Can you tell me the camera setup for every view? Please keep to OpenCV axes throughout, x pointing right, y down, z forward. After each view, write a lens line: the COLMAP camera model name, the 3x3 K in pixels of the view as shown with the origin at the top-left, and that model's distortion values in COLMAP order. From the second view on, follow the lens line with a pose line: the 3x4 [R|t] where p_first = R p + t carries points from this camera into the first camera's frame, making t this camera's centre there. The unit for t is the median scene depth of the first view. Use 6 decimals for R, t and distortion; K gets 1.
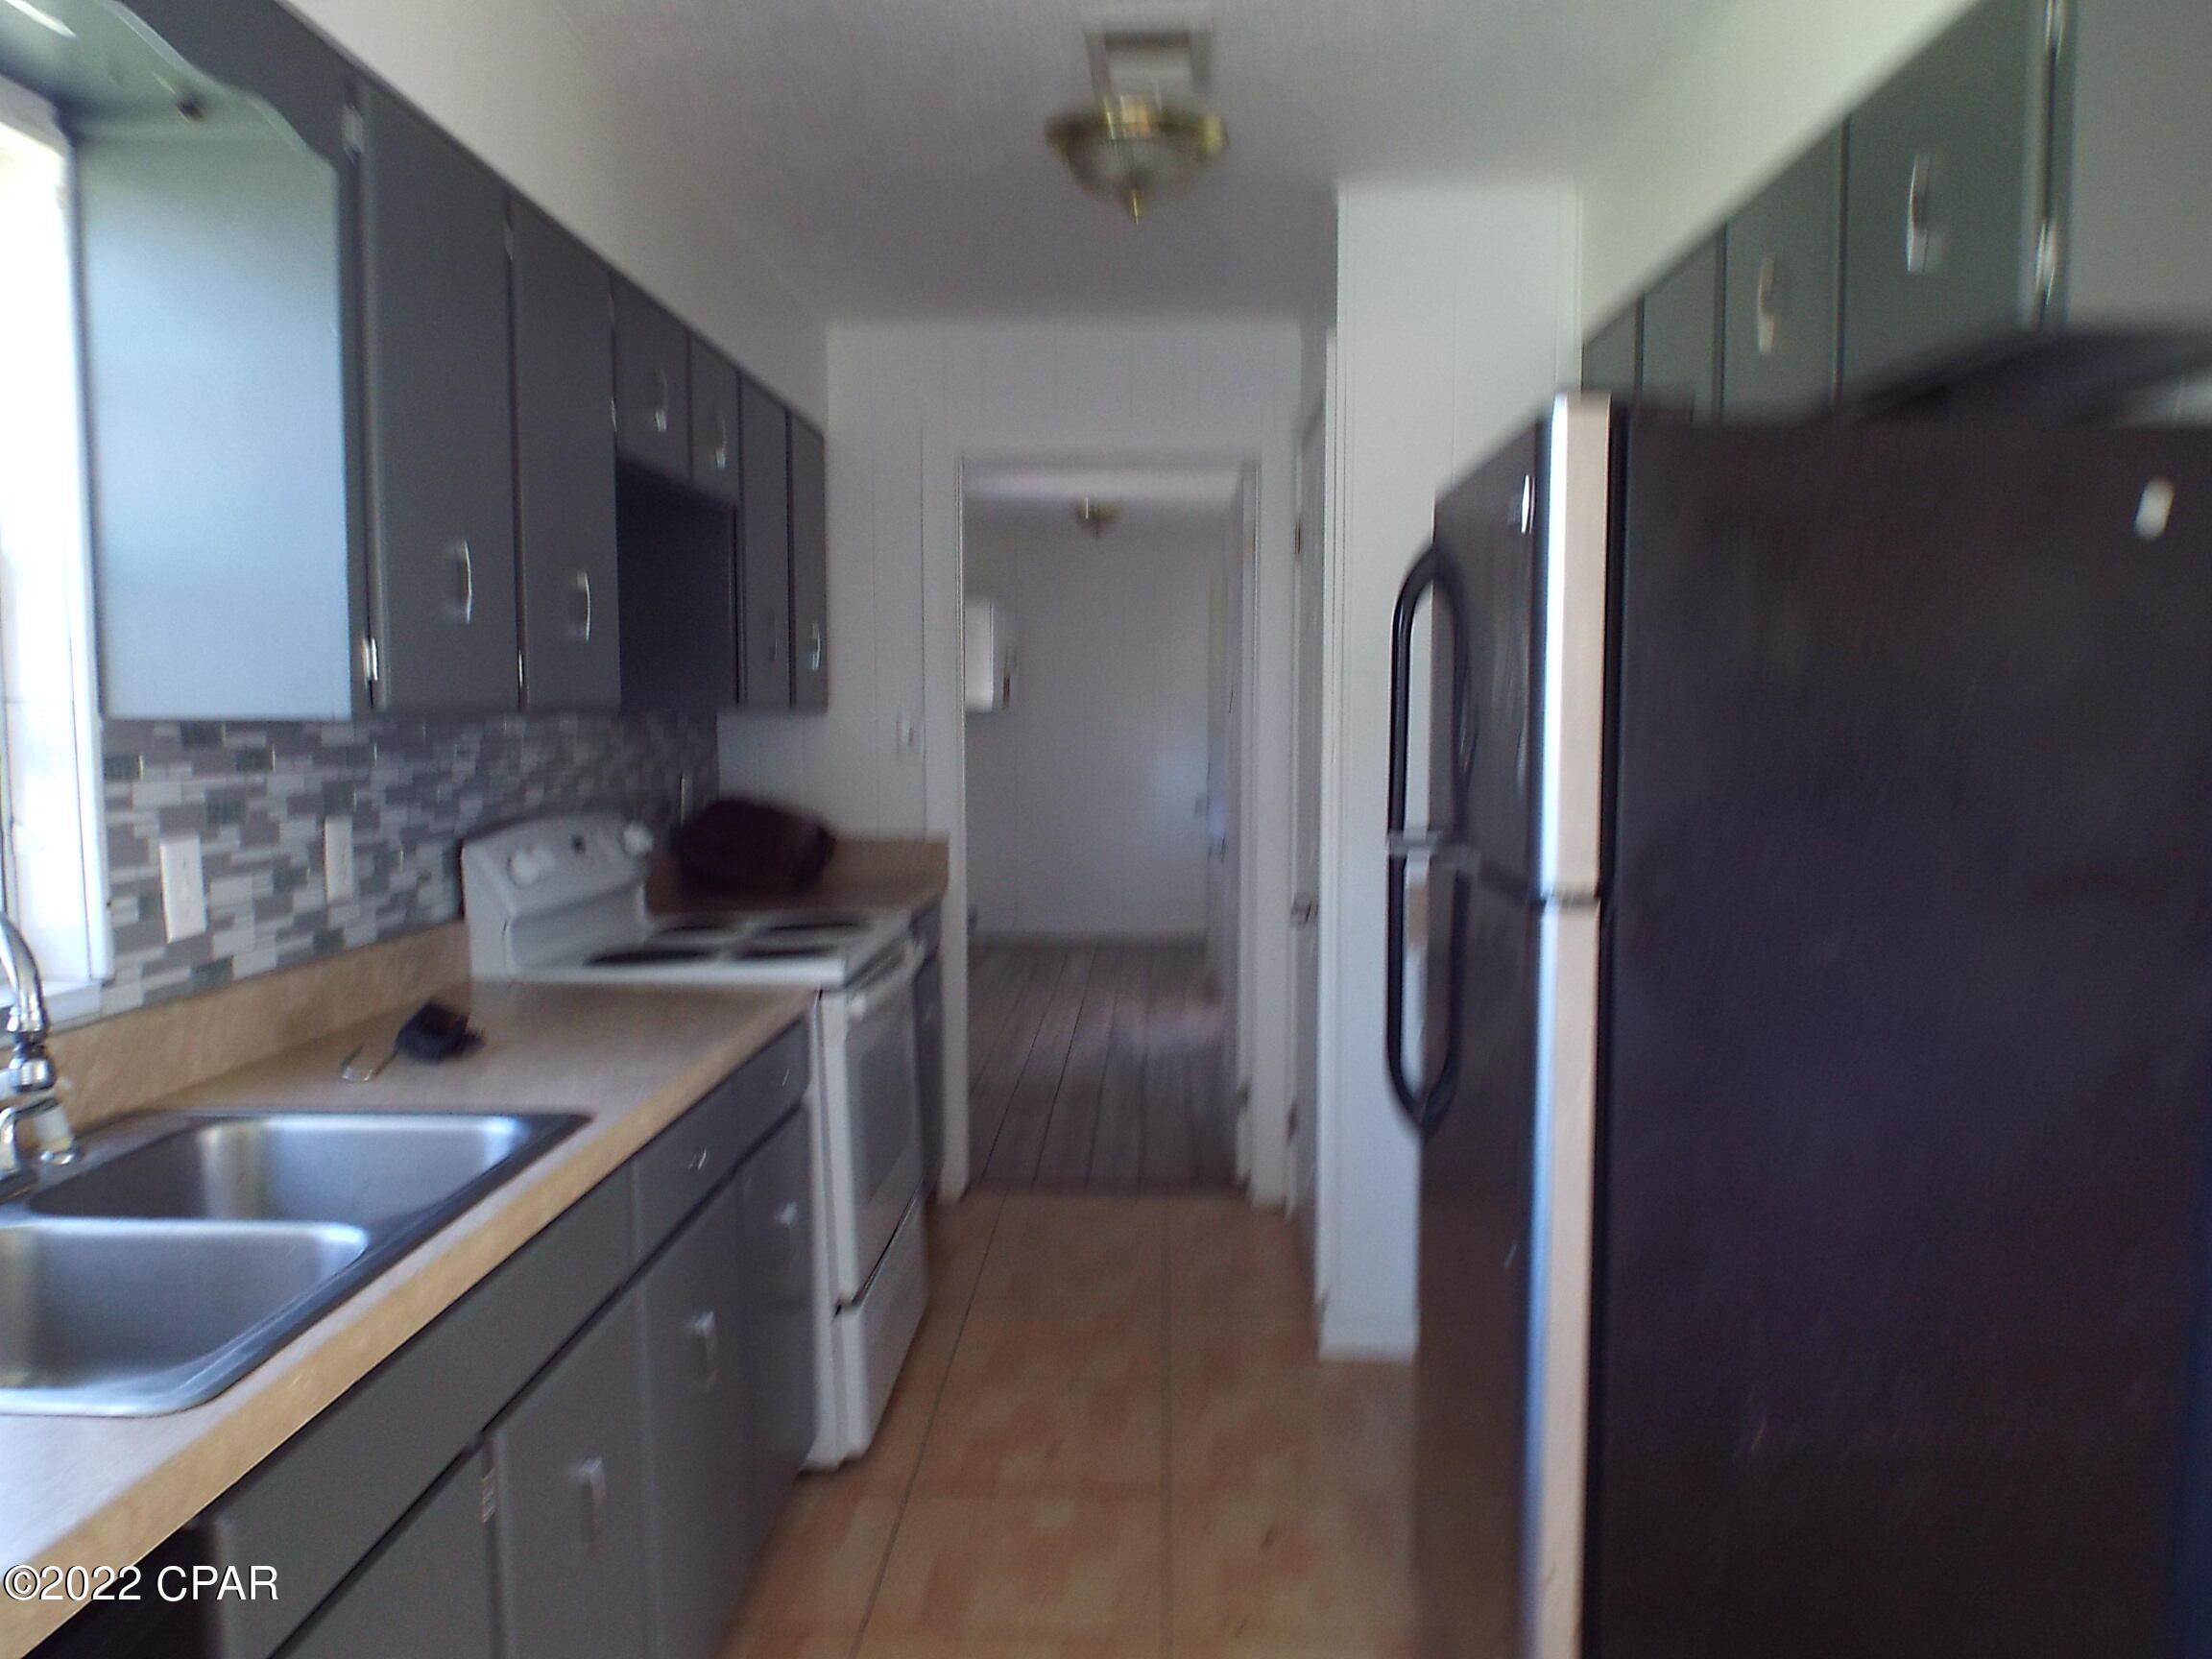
lens RADIAL K [[1641.0, 0, 1106.0], [0, 1641.0, 829.5], [0, 0, 1]] dist [0.002201, -0.003613]
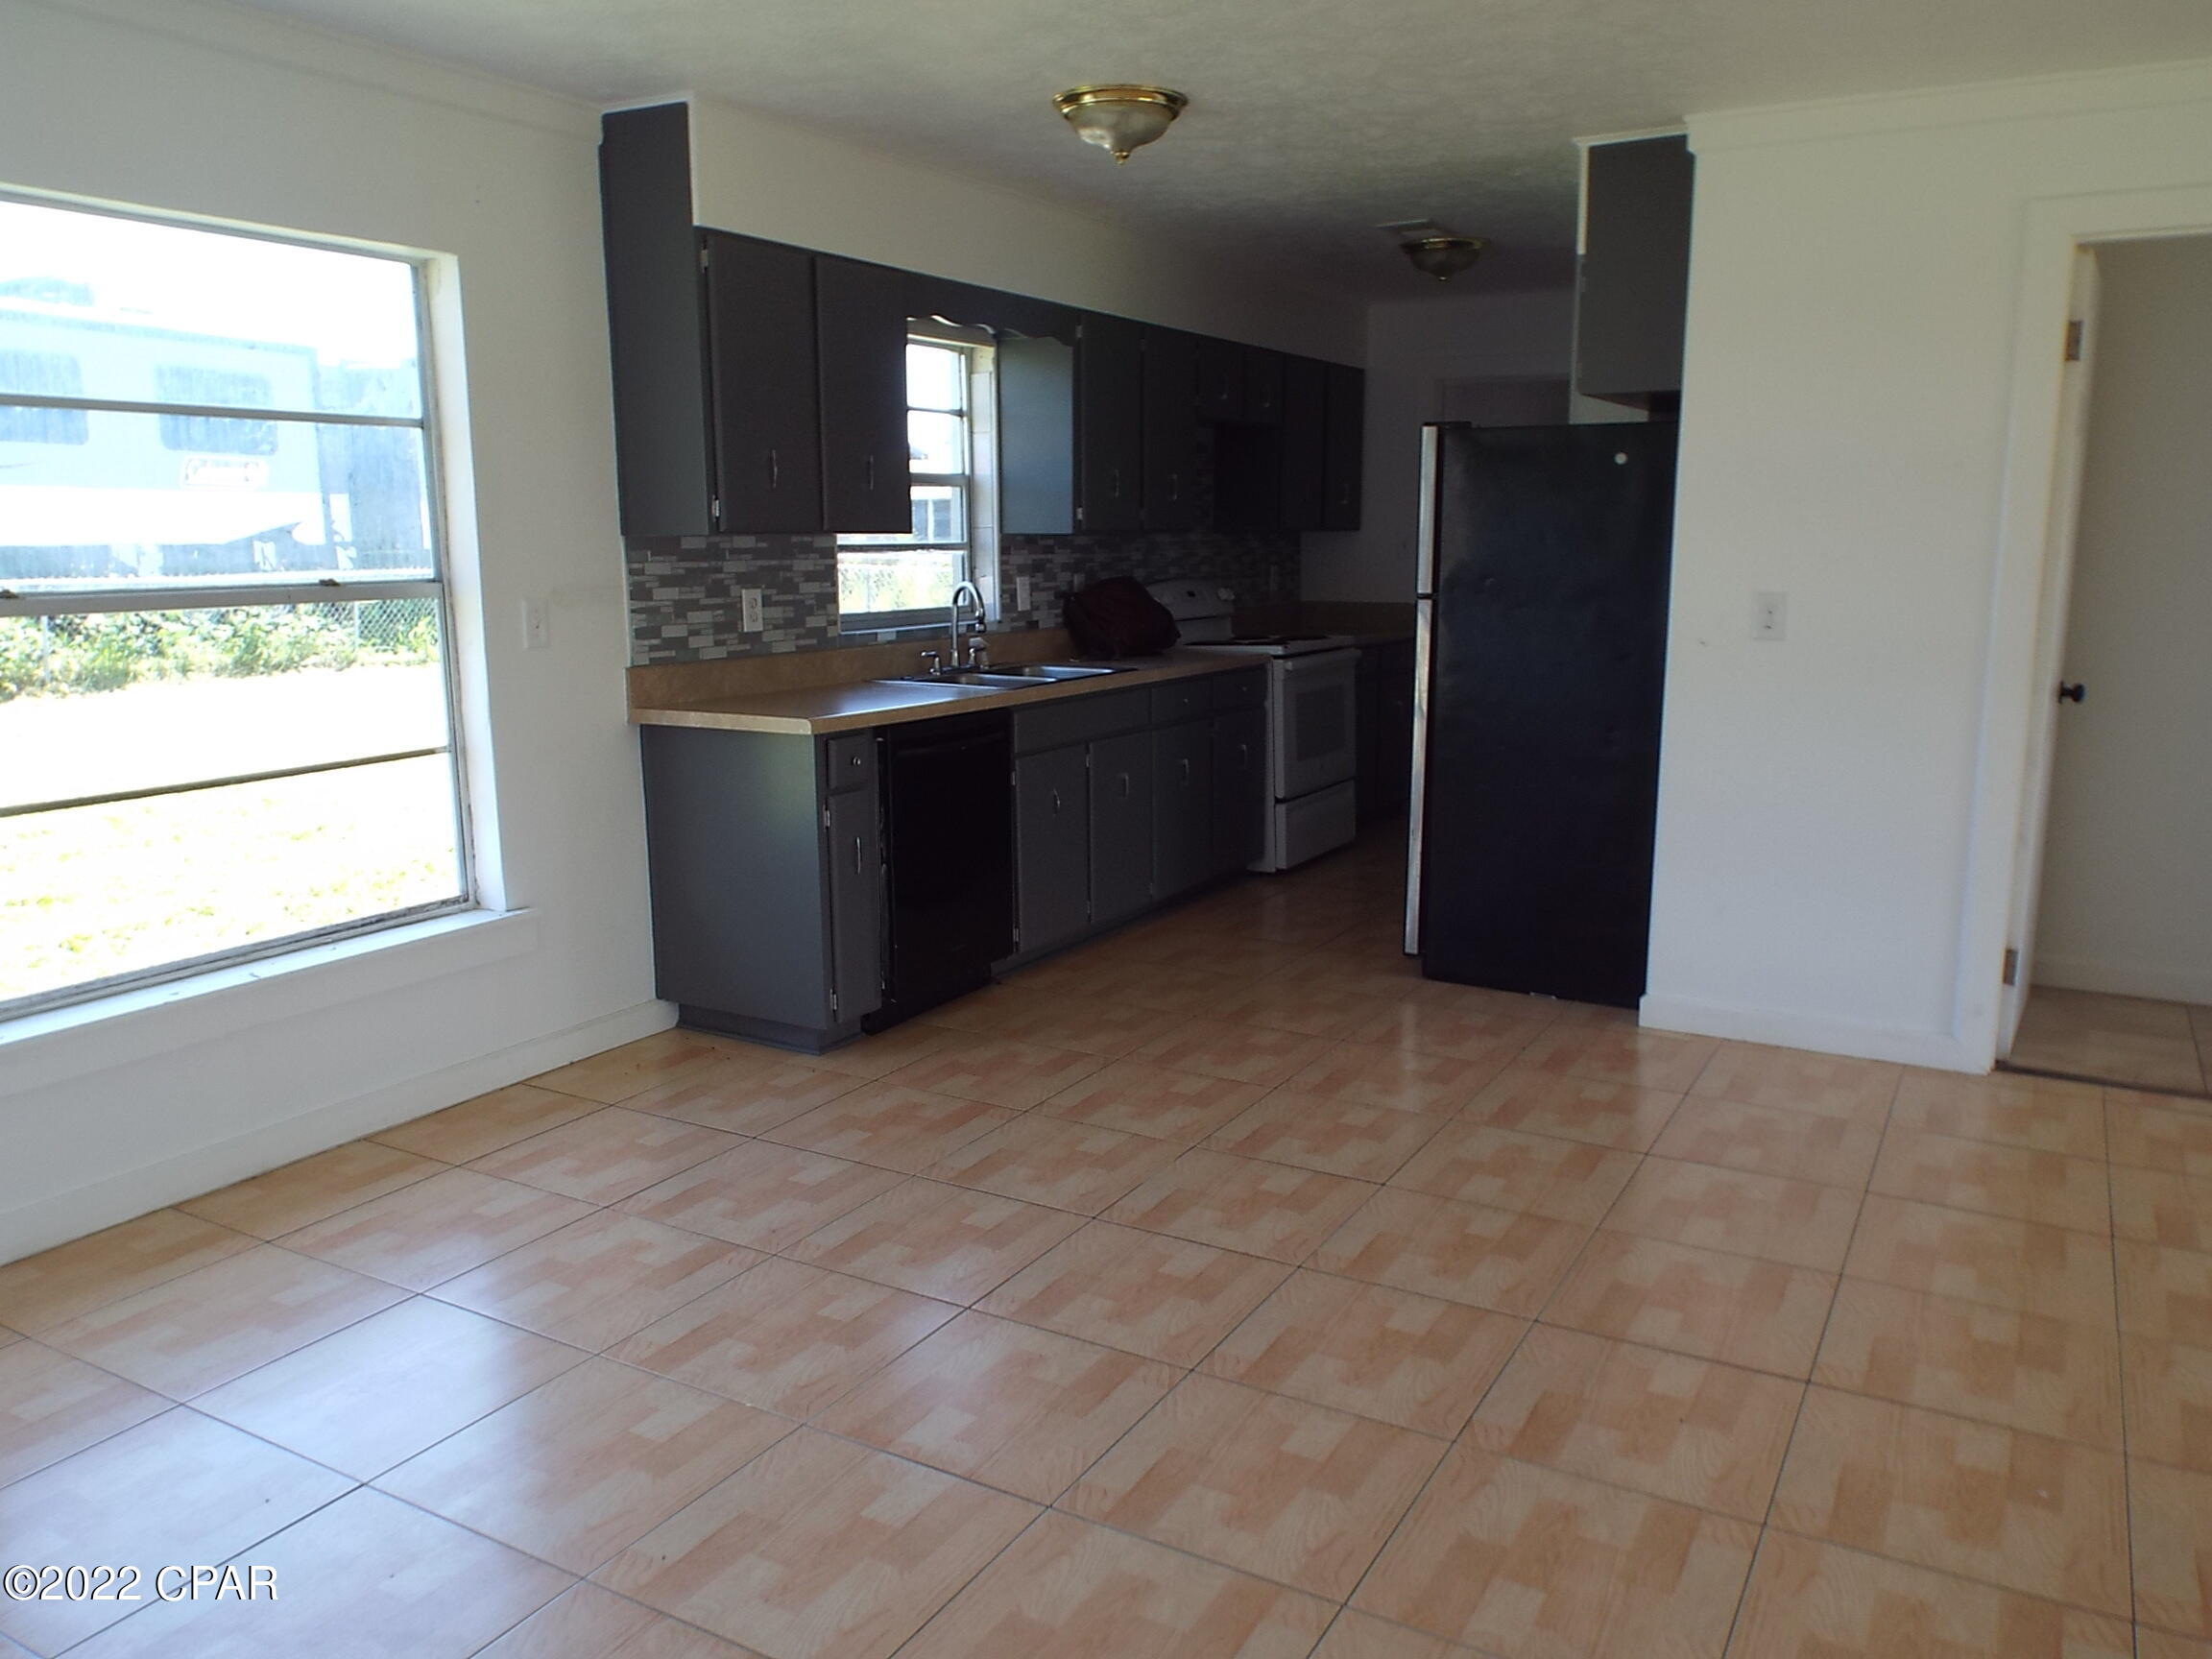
lens RADIAL K [[1641.0, 0, 1106.0], [0, 1641.0, 829.5], [0, 0, 1]] dist [0.002201, -0.003613]
pose [[0.880508, 0.084789, -0.466387, 0.901911], [-0.033838, 0.992606, 0.116572, 0.101577], [0.472822, -0.086861, 0.876866, -1.427086]]
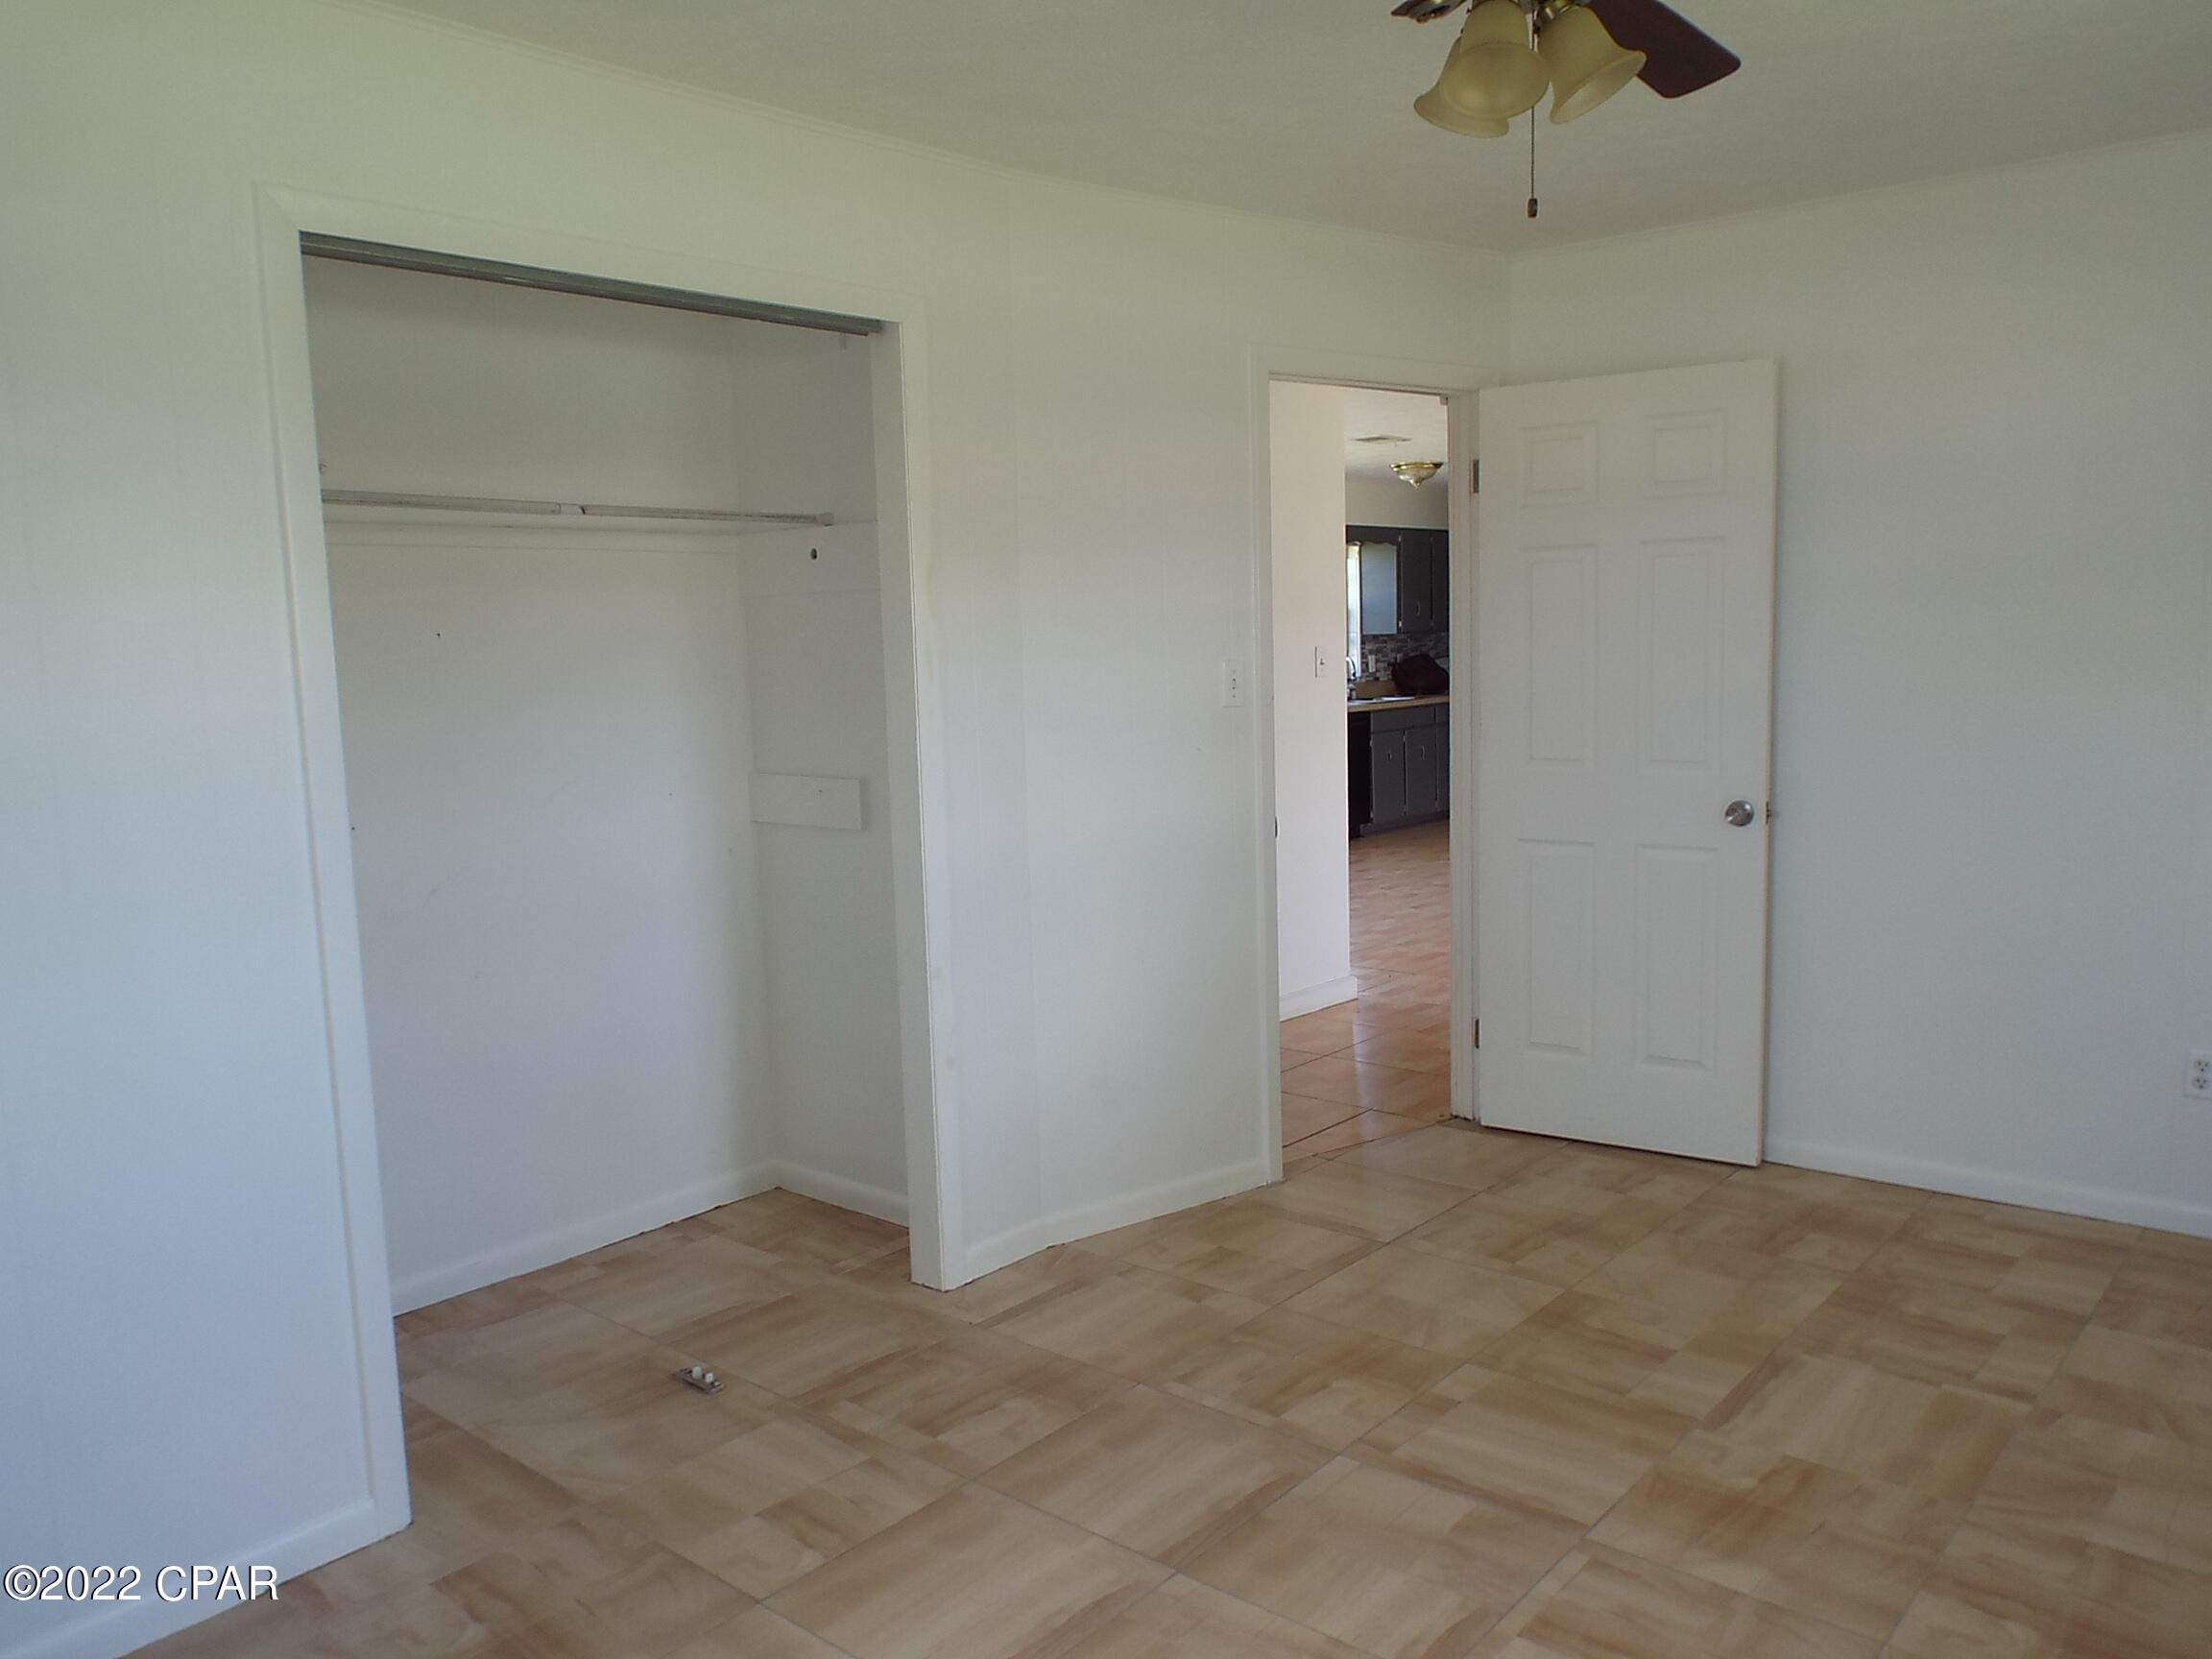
lens RADIAL K [[1641.0, 0, 1106.0], [0, 1641.0, 829.5], [0, 0, 1]] dist [0.002201, -0.003613]
pose [[0.773537, 0.059181, -0.630982, 2.316858], [-0.019884, 0.997407, 0.069173, 0.228938], [0.633439, -0.040961, 0.772707, -3.952001]]
